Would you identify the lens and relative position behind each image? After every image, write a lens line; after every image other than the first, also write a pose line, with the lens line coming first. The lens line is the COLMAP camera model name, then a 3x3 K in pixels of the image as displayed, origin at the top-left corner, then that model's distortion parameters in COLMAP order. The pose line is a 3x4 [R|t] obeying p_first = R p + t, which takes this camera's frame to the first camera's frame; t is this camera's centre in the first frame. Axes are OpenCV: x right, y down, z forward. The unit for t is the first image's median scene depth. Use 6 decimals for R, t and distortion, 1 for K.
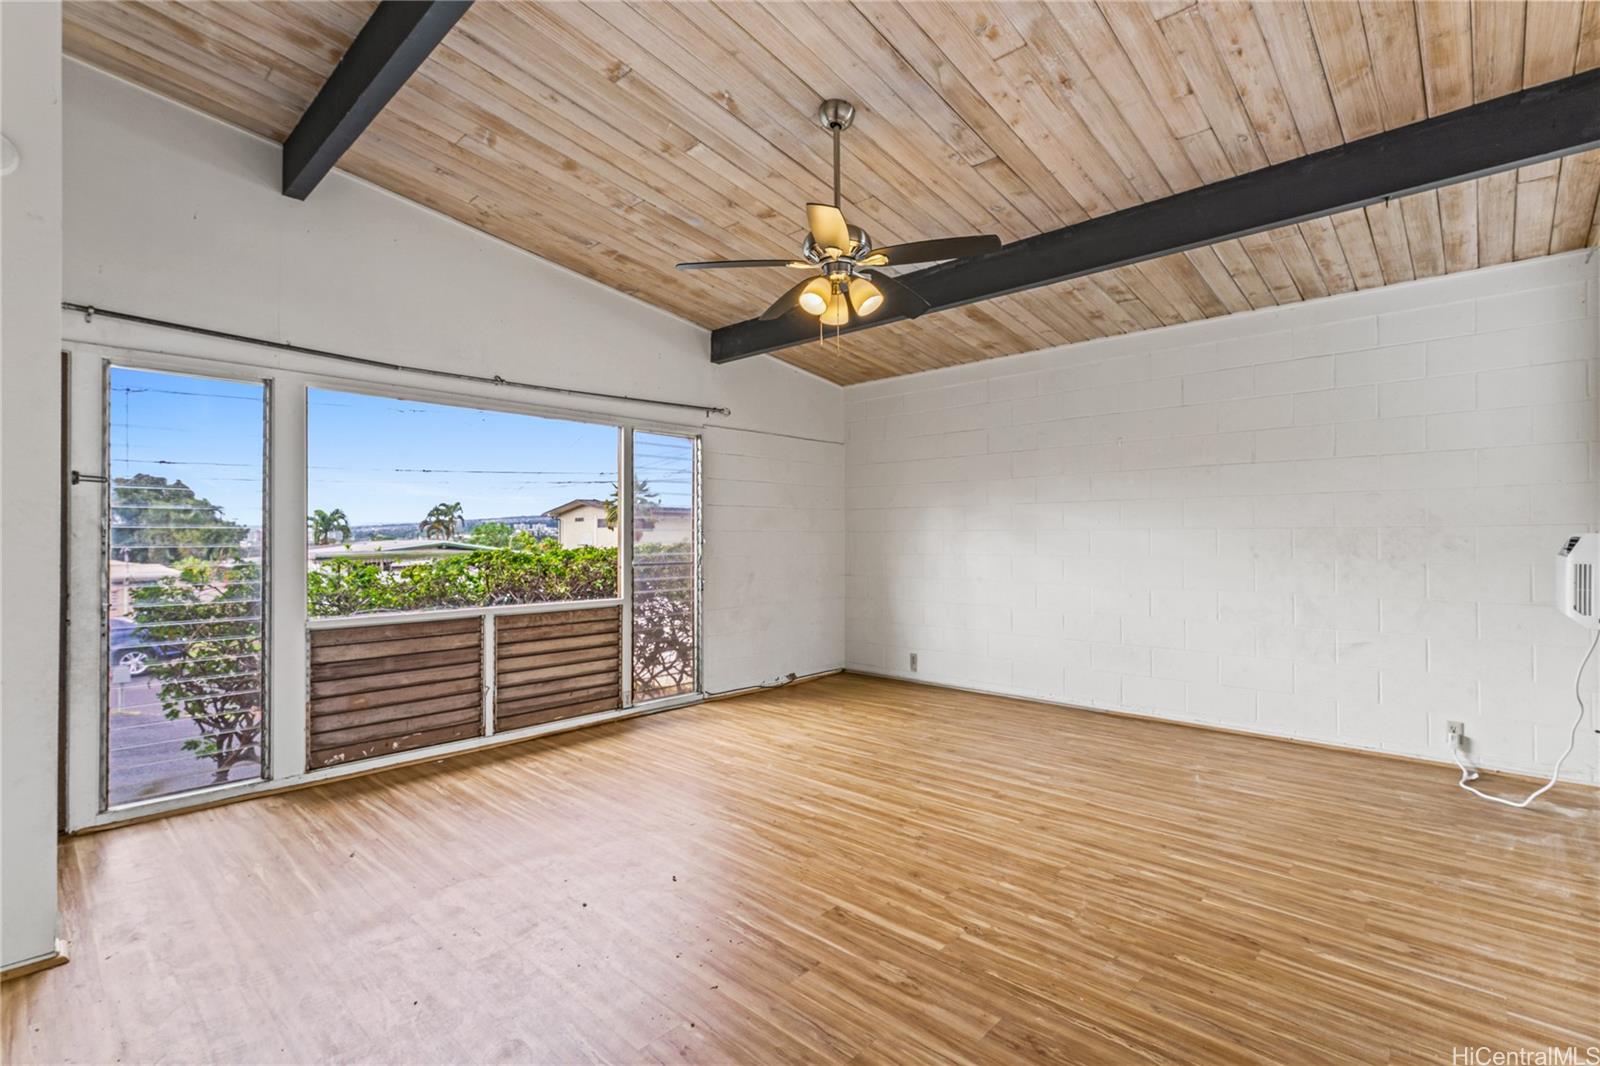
lens RADIAL K [[733.8, 0, 798.5], [0, 733.8, 533.5], [0, 0, 1]] dist [0.001665, 0.000557]
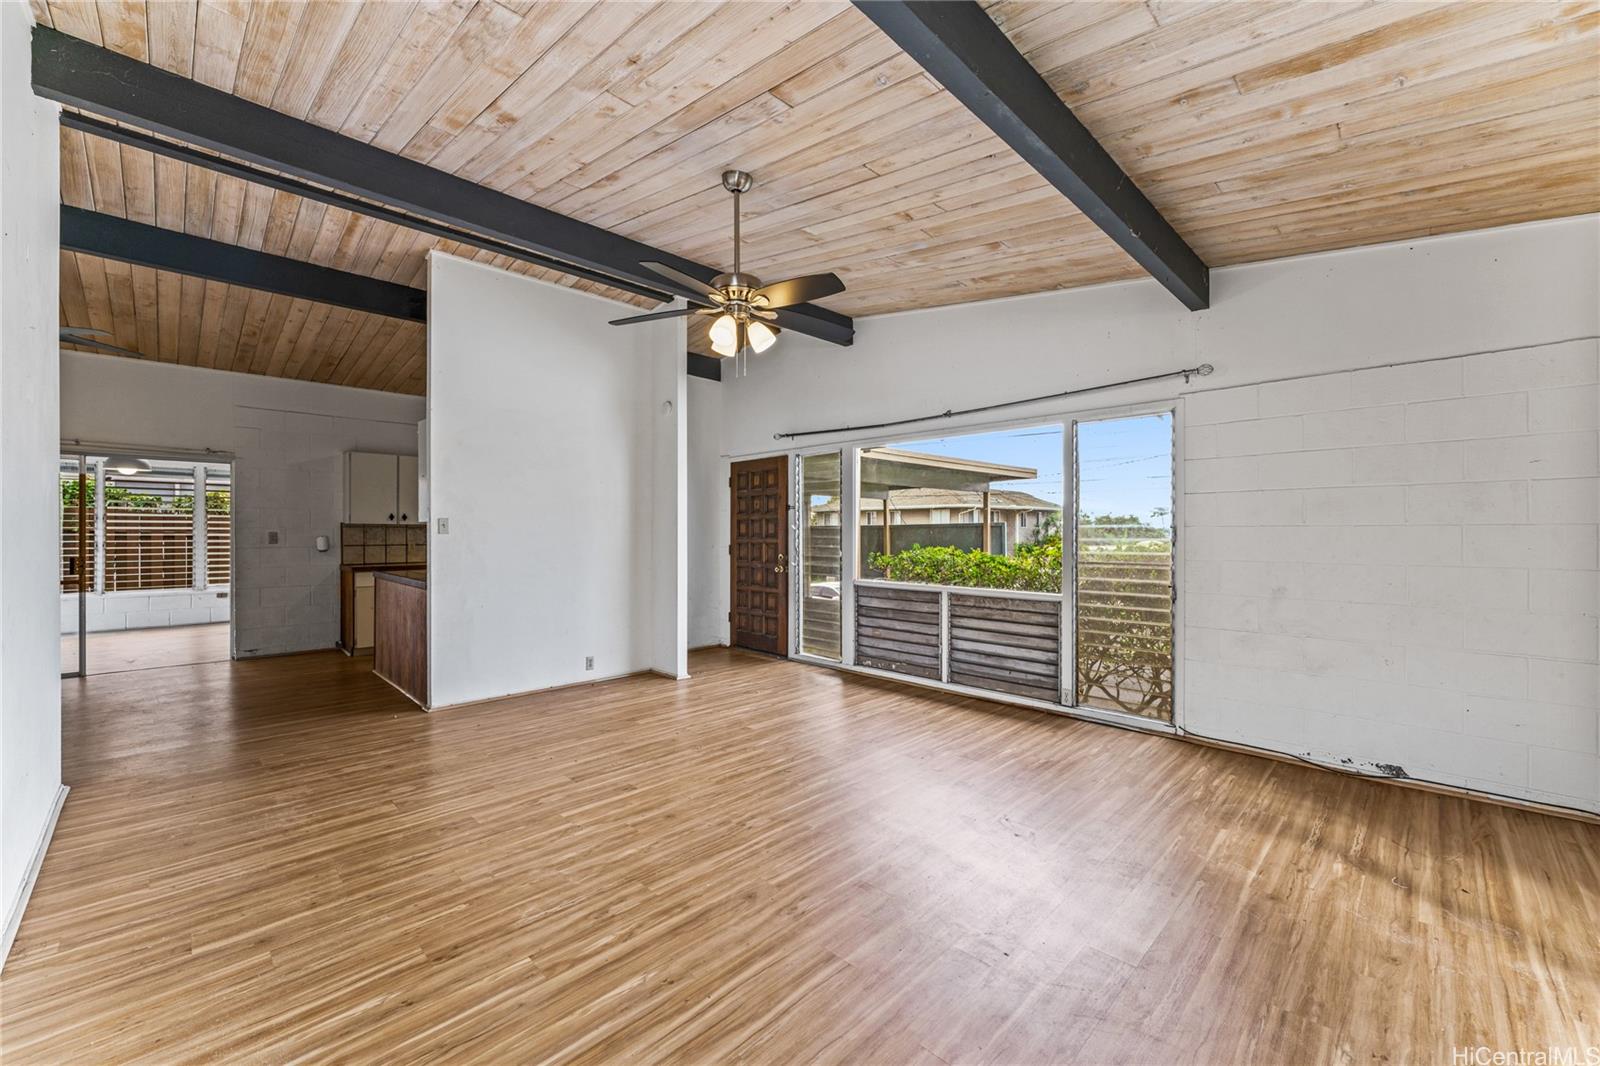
lens RADIAL K [[635.1, 0, 798.3], [0, 635.1, 532.5], [0, 0, 1]] dist [-0.002947, -0.000474]
pose [[-0.030175, 0.002873, -0.999541, 0.845874], [0.005157, 0.999983, 0.002718, -0.001434], [0.999531, -0.005073, -0.030189, 0.883938]]
